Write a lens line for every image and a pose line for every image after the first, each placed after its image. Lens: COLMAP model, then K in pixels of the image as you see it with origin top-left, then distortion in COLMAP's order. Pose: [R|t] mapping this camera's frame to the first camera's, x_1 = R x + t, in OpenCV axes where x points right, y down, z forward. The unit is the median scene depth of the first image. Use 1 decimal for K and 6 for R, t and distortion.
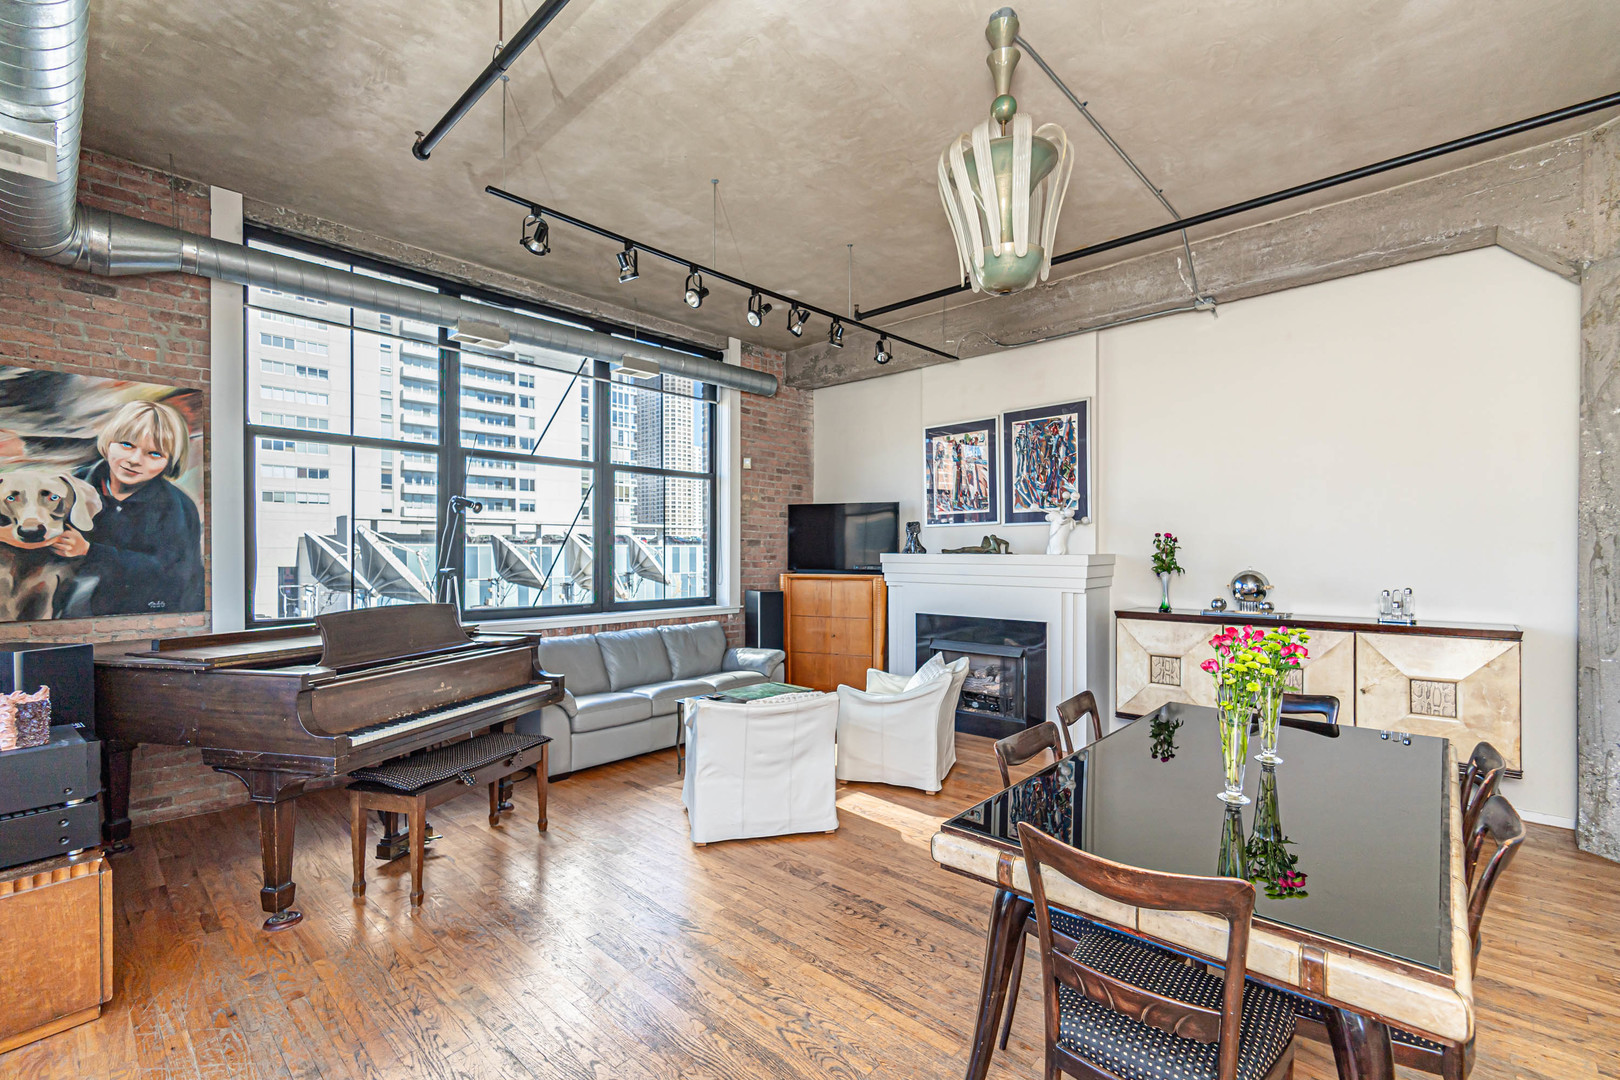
lens RADIAL K [[713.5, 0, 802.0], [0, 713.5, 554.2], [0, 0, 1]] dist [0.001278, -0.000020]
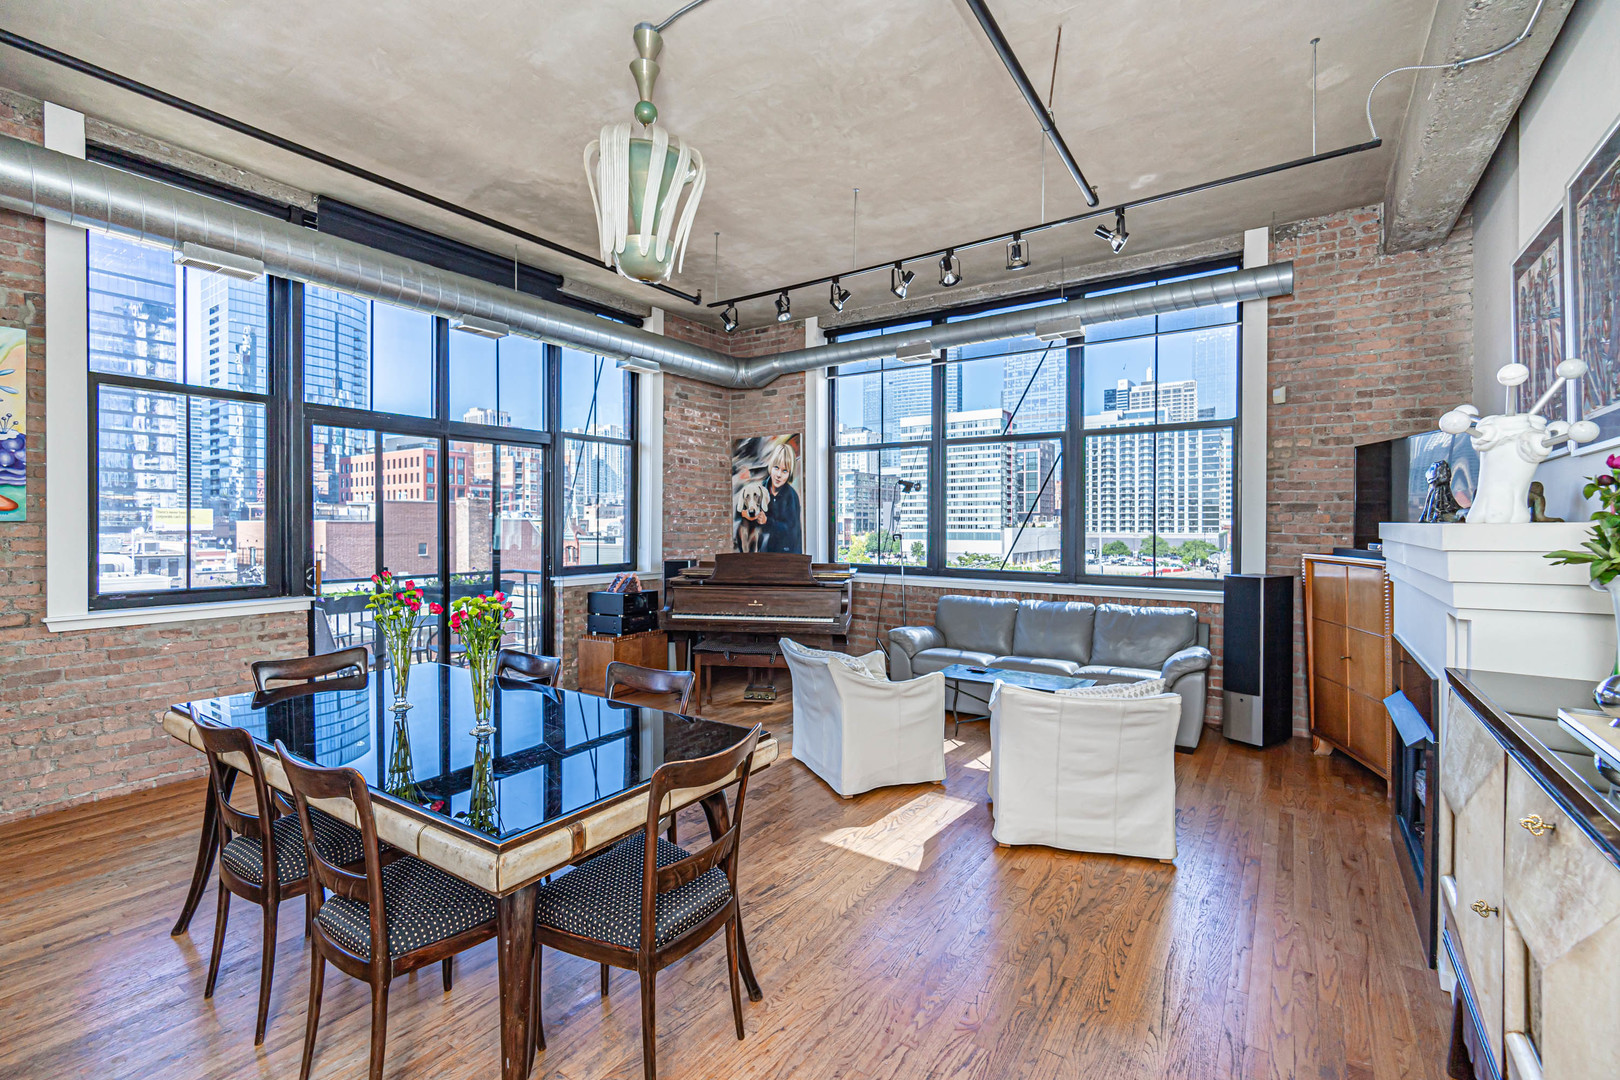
lens RADIAL K [[703.5, 0, 805.8], [0, 703.5, 534.8], [0, 0, 1]] dist [0.001406, 0.000220]
pose [[0.149131, 0.014342, -0.988713, 0.658529], [-0.004727, 0.999894, 0.013791, 0.003833], [0.988806, 0.002617, 0.149183, 0.519882]]
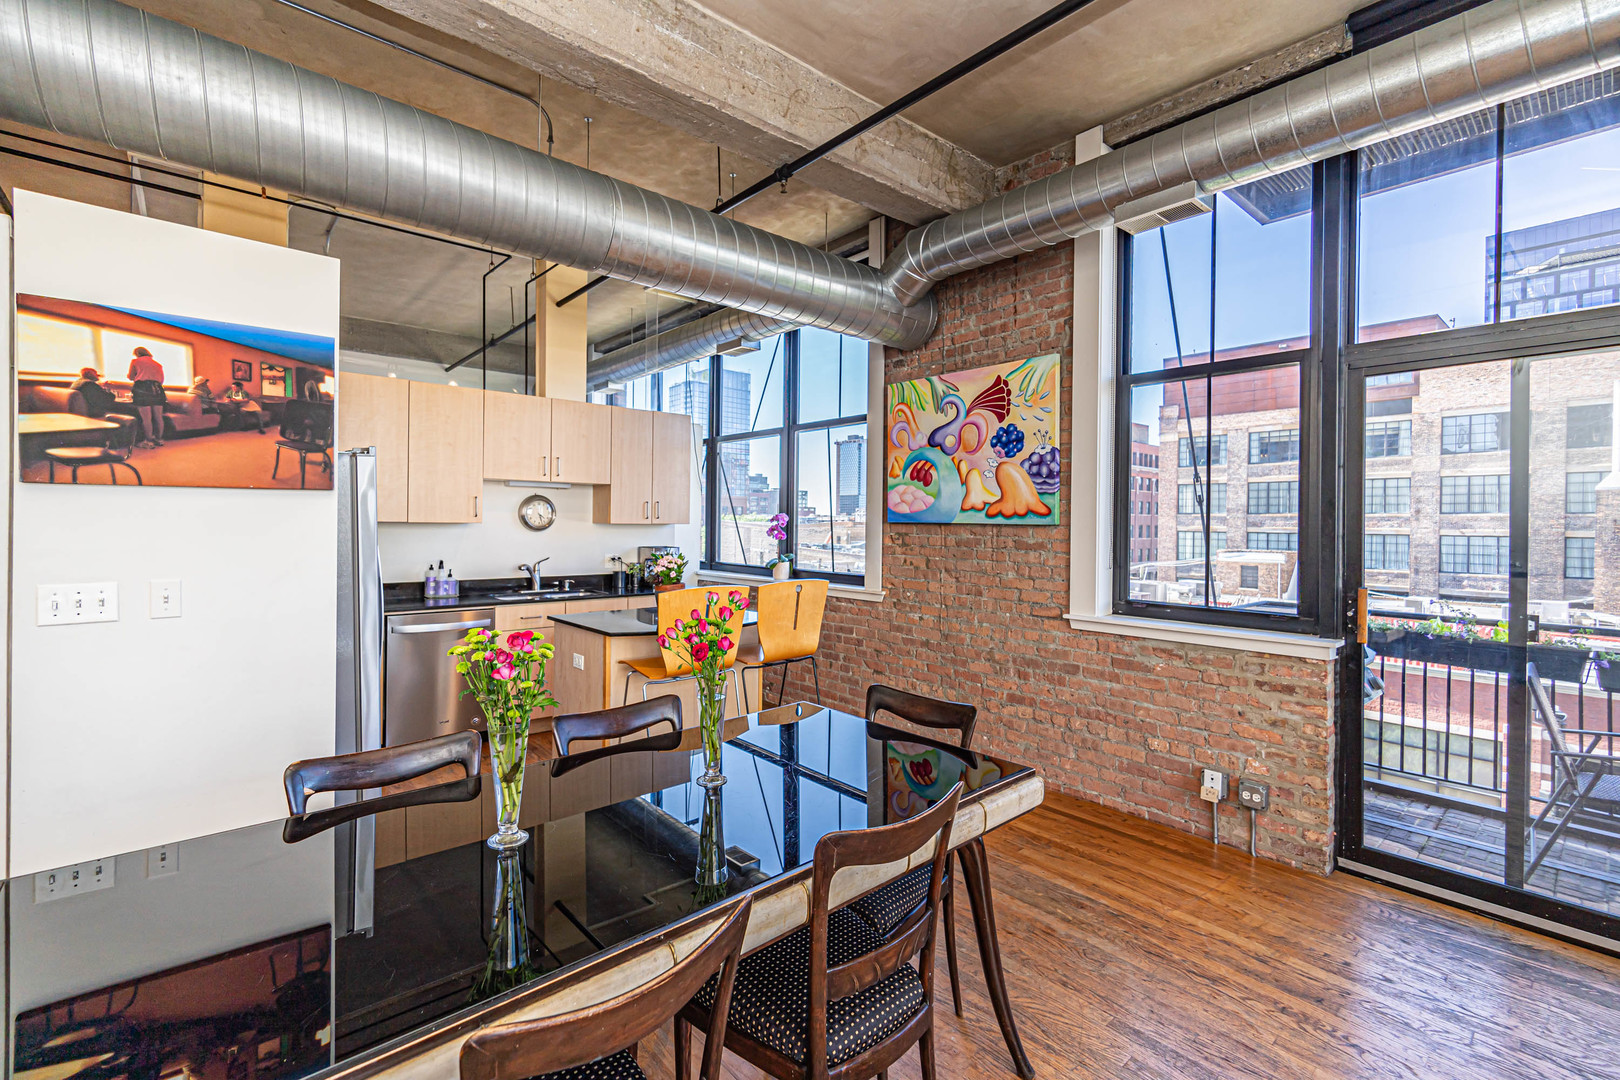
lens RADIAL K [[702.0, 0, 806.1], [0, 702.0, 528.0], [0, 0, 1]] dist [0.002563, 0.000148]
pose [[-0.995344, -0.011066, 0.095745, 0.131906], [-0.009831, 0.999862, 0.013364, 0.000050], [-0.095880, 0.012360, -0.995316, 0.639839]]
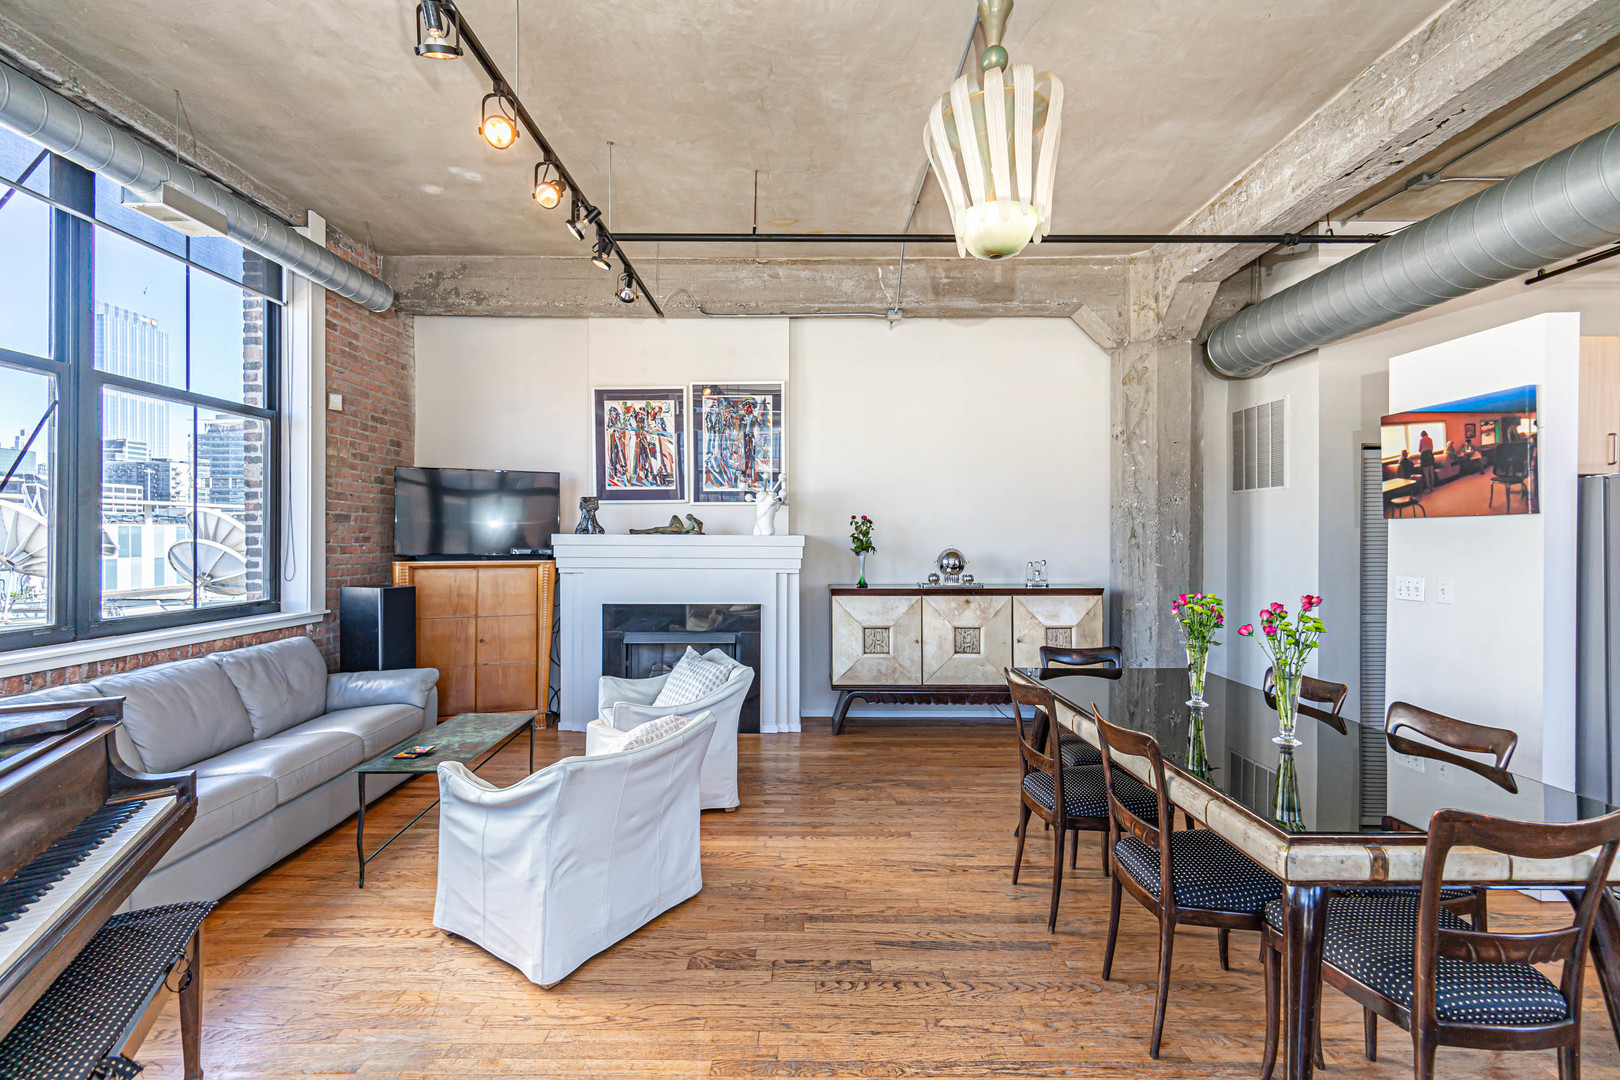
lens RADIAL K [[703.5, 0, 805.8], [0, 703.5, 534.8], [0, 0, 1]] dist [0.001406, 0.000220]
pose [[0.726428, 0.001205, 0.687241, -0.257504], [0.000057, 0.999998, -0.001813, 0.001569], [-0.687242, 0.001356, 0.726427, 0.237881]]
